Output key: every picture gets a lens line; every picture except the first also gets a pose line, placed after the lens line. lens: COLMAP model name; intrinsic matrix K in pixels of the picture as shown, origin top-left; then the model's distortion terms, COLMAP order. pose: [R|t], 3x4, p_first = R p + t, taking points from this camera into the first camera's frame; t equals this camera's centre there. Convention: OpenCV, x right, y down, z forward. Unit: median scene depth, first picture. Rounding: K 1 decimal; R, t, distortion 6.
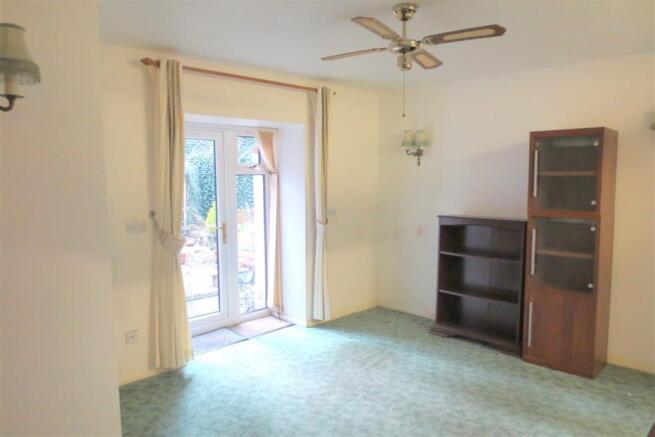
lens RADIAL K [[469.1, 0, 327.0], [0, 469.1, 217.5], [0, 0, 1]] dist [-0.031812, 0.001136]
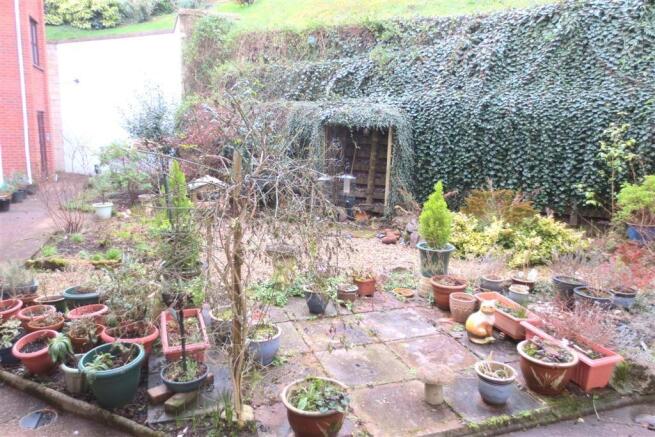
lens RADIAL K [[469.1, 0, 327.4], [0, 469.1, 217.6], [0, 0, 1]] dist [-0.031812, 0.001136]
pose [[0.906737, 0.100634, -0.409514, -0.106056], [-0.062742, 0.992494, 0.104975, -0.030277], [0.417004, -0.069492, 0.906244, 0.366534]]
